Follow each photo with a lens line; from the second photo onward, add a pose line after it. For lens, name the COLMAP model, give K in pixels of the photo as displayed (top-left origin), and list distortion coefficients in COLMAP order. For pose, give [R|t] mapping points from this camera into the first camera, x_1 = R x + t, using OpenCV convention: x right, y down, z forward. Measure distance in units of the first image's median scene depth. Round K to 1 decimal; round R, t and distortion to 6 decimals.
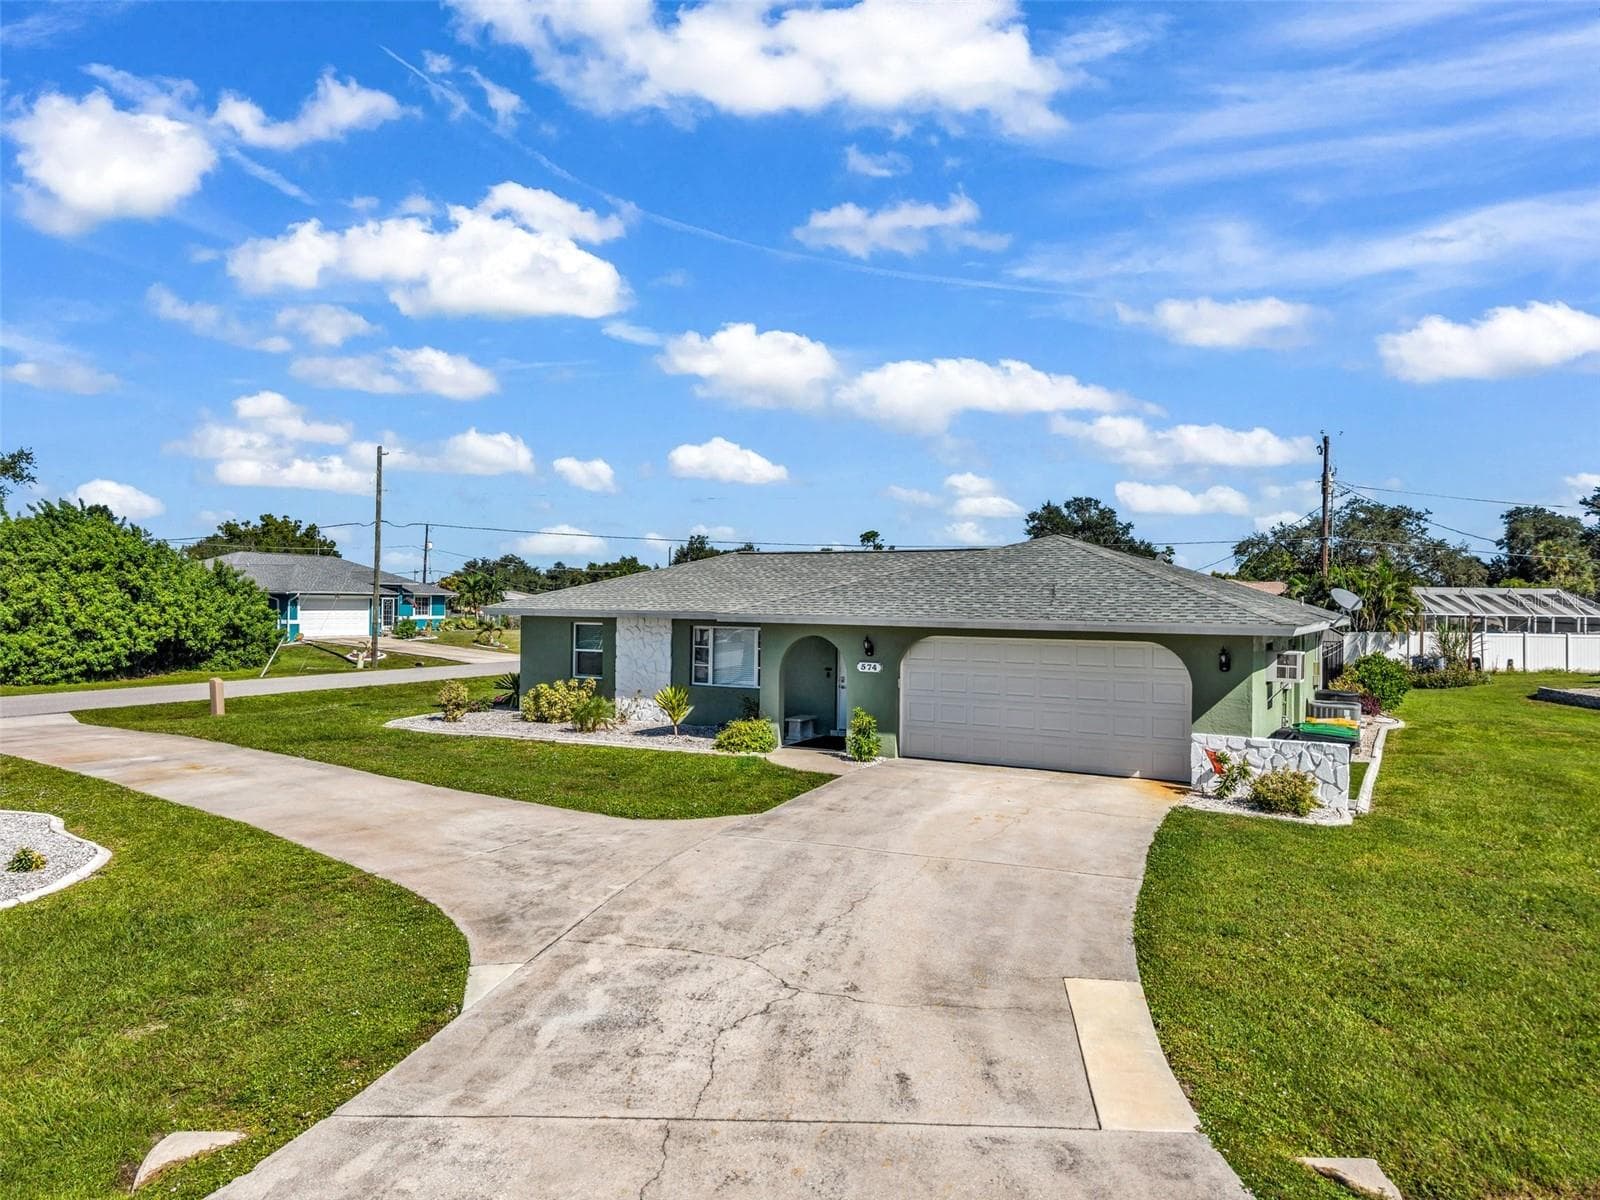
lens RADIAL K [[1066.5, 0, 797.6], [0, 1066.5, 599.3], [0, 0, 1]] dist [0.040705, -0.047988]
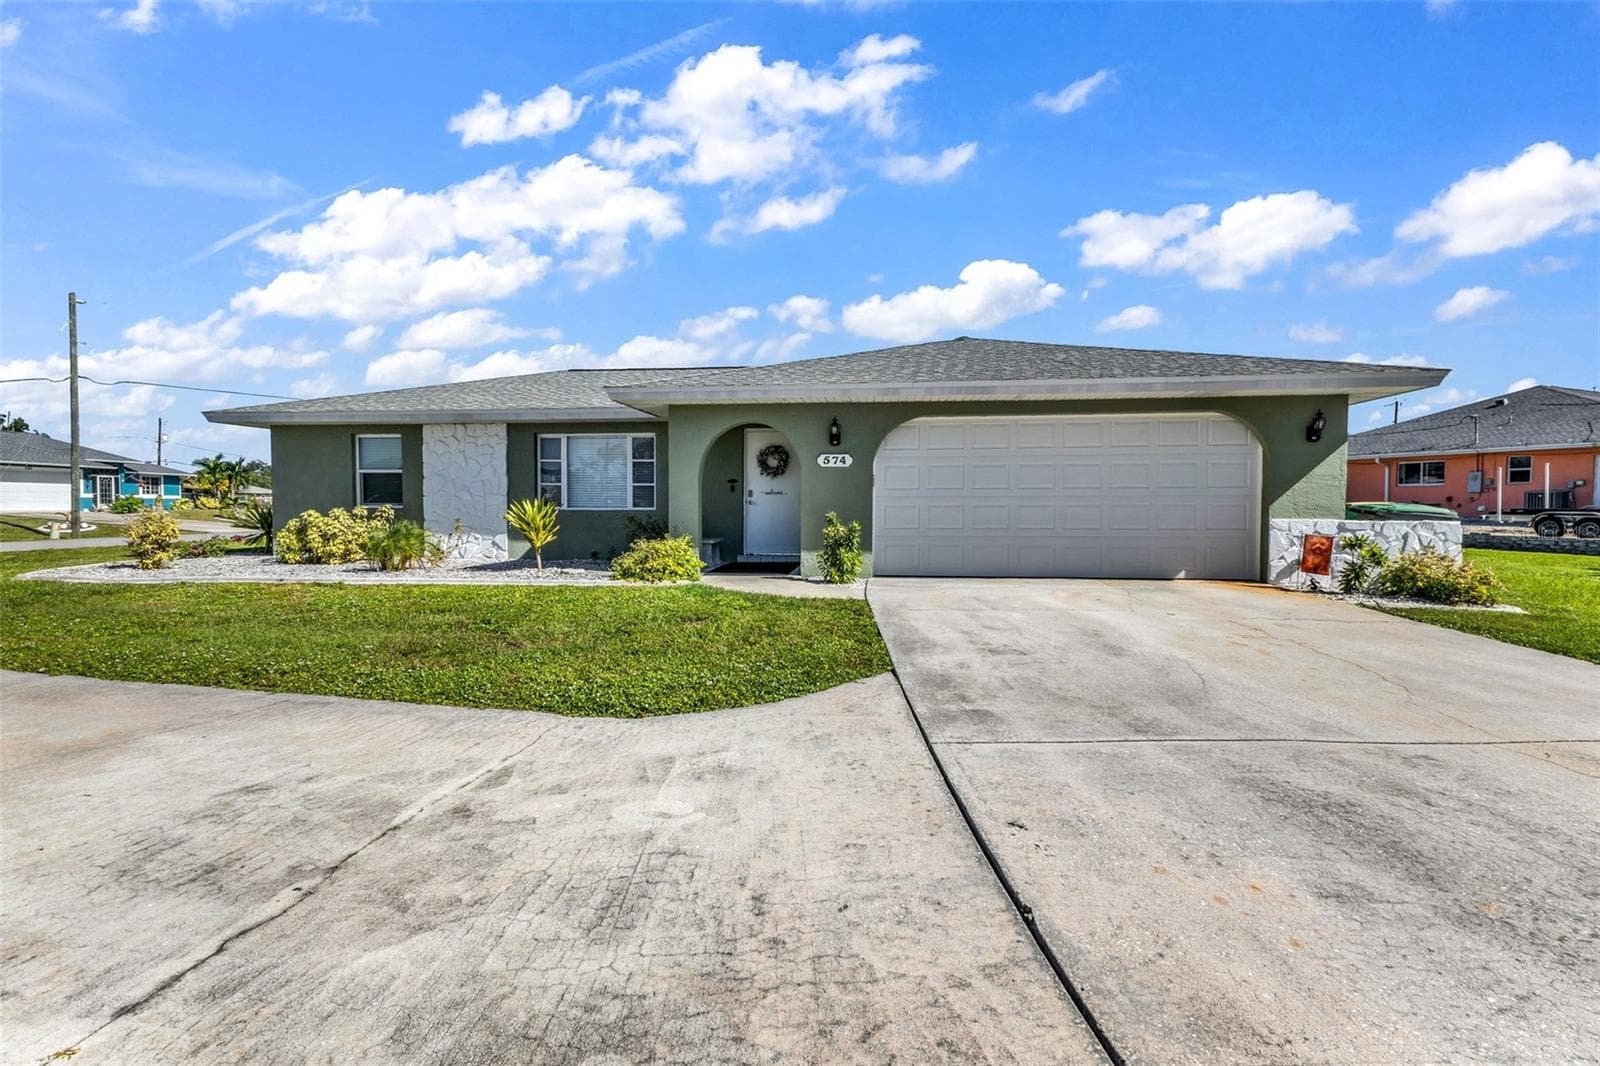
lens RADIAL K [[712.1, 0, 805.4], [0, 712.1, 540.5], [0, 0, 1]] dist [-0.002255, -0.000151]
pose [[0.924328, -0.028073, 0.380564, -0.117486], [0.008069, 0.998505, 0.054059, 0.076838], [-0.381513, -0.046897, 0.923173, 0.446091]]
